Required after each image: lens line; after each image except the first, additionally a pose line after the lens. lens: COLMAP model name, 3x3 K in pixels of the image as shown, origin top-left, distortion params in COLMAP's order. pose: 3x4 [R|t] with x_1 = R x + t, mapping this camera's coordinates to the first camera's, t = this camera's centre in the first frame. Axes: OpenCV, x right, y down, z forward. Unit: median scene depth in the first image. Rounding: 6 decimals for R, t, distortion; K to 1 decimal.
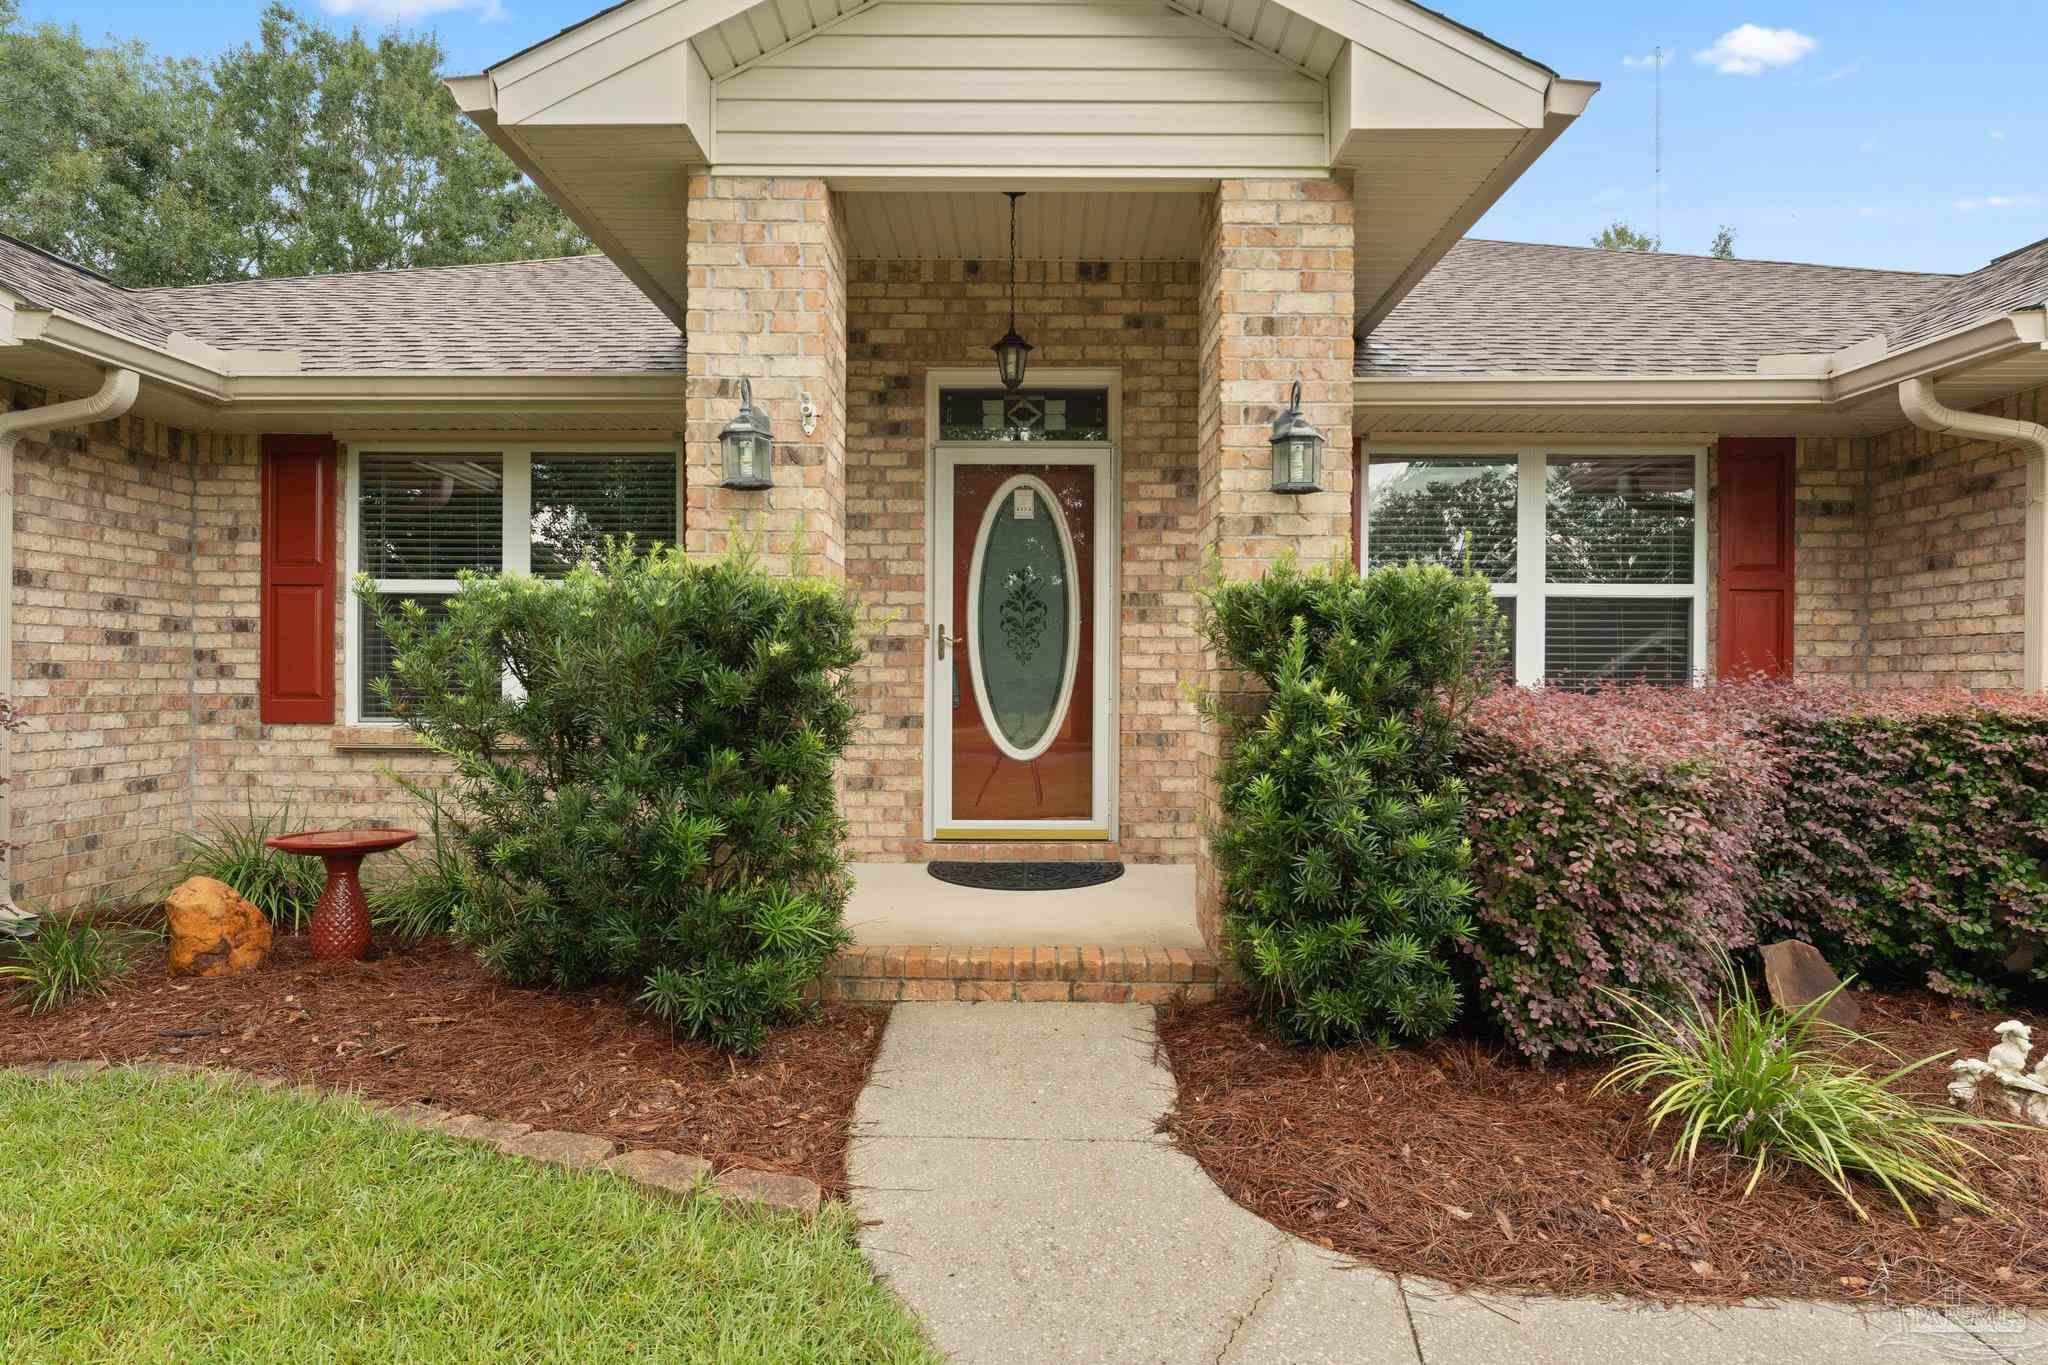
lens RADIAL K [[1122.2, 0, 1030.0], [0, 1122.2, 685.0], [0, 0, 1]] dist [-0.022360, -0.000084]
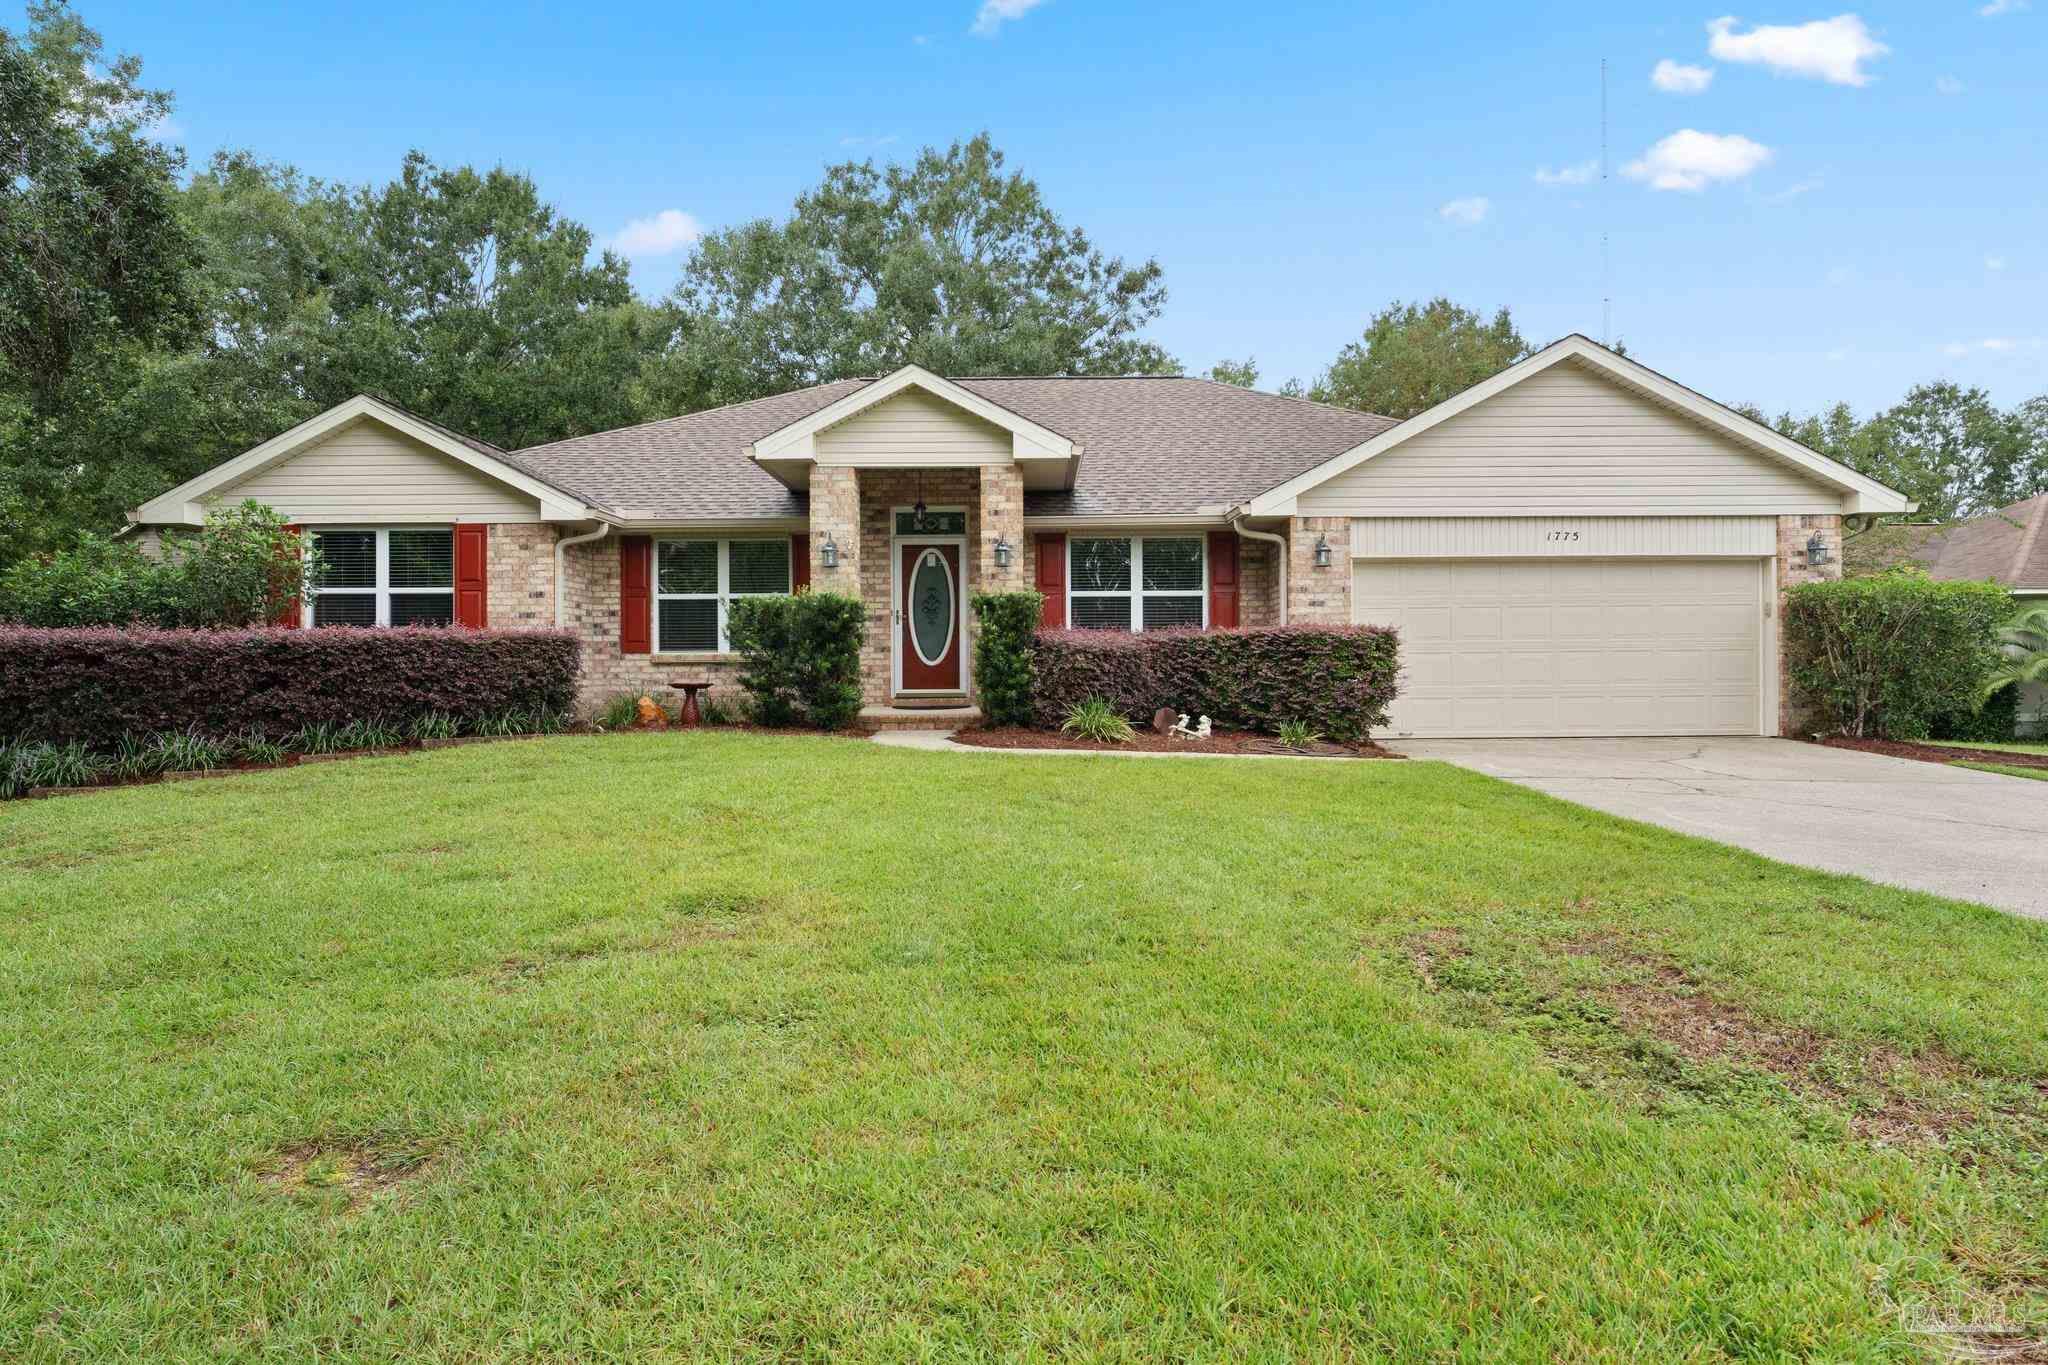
lens RADIAL K [[1122.2, 0, 1017.1], [0, 1122.2, 670.3], [0, 0, 1]] dist [-0.022360, -0.000084]
pose [[0.999938, -0.010188, -0.004565, 0.197538], [0.010170, 0.999940, -0.004110, 0.093137], [0.004606, 0.004063, 0.999981, -1.495040]]
